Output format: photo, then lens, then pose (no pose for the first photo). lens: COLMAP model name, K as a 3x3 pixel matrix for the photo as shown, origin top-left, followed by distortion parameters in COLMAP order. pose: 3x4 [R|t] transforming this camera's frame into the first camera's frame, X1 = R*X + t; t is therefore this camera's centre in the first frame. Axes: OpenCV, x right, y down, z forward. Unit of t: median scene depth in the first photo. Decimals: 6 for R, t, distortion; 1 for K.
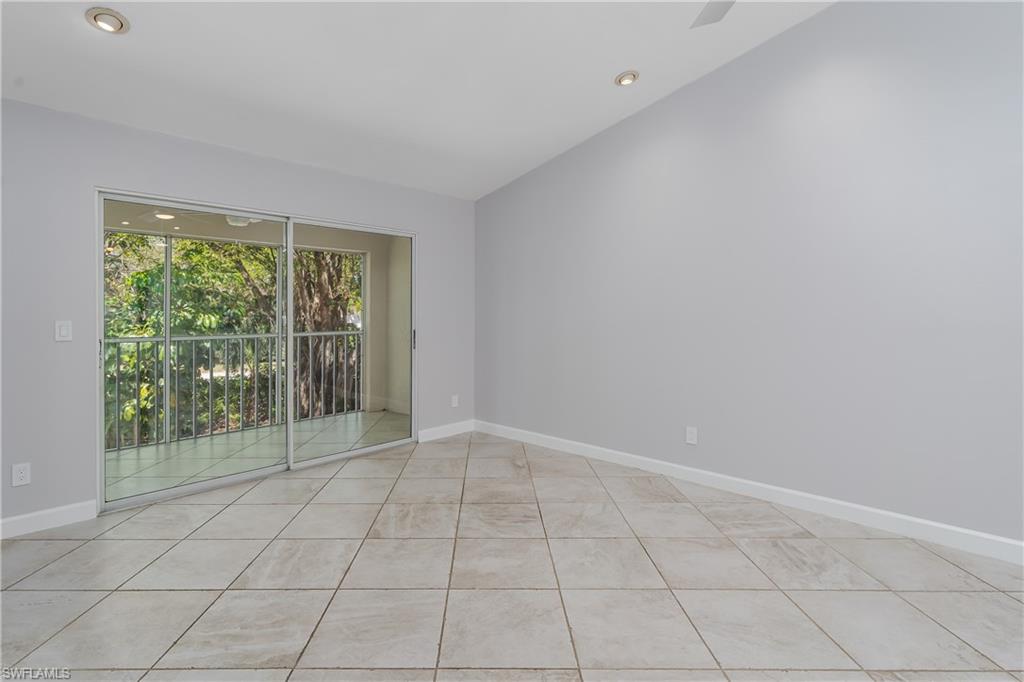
lens RADIAL K [[515.6, 0, 512.9], [0, 515.6, 313.2], [0, 0, 1]] dist [0.005267, 0.001166]
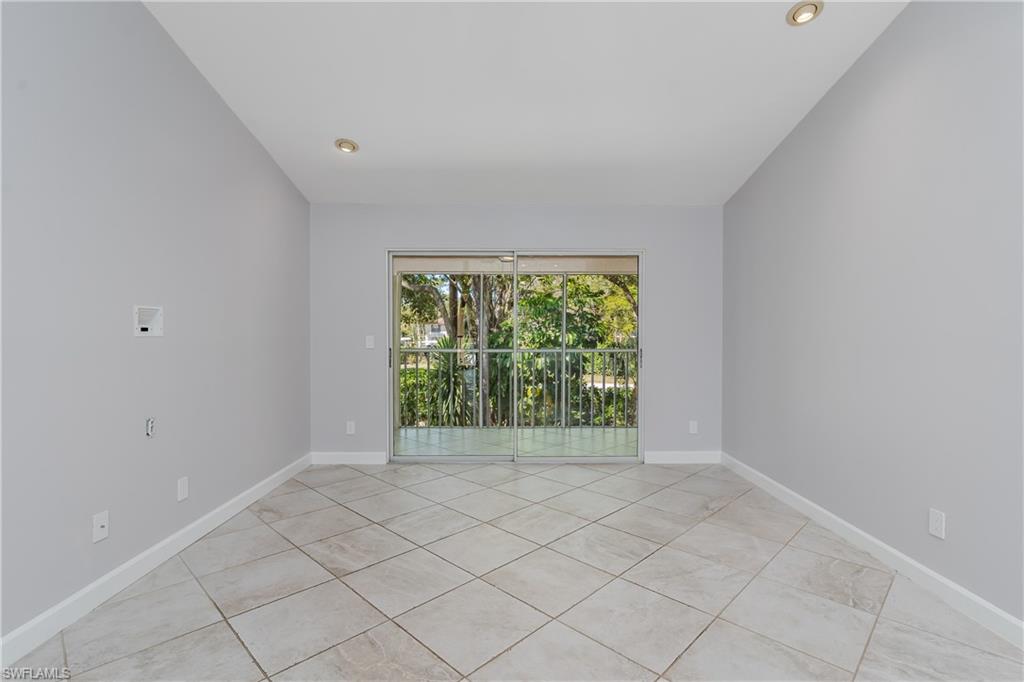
lens RADIAL K [[515.6, 0, 508.5], [0, 515.6, 337.0], [0, 0, 1]] dist [0.005267, 0.001166]
pose [[0.683265, 0.007287, -0.730134, 0.357059], [-0.000862, 0.999958, 0.009174, 0.001583], [0.730170, -0.005639, 0.683242, 0.140515]]
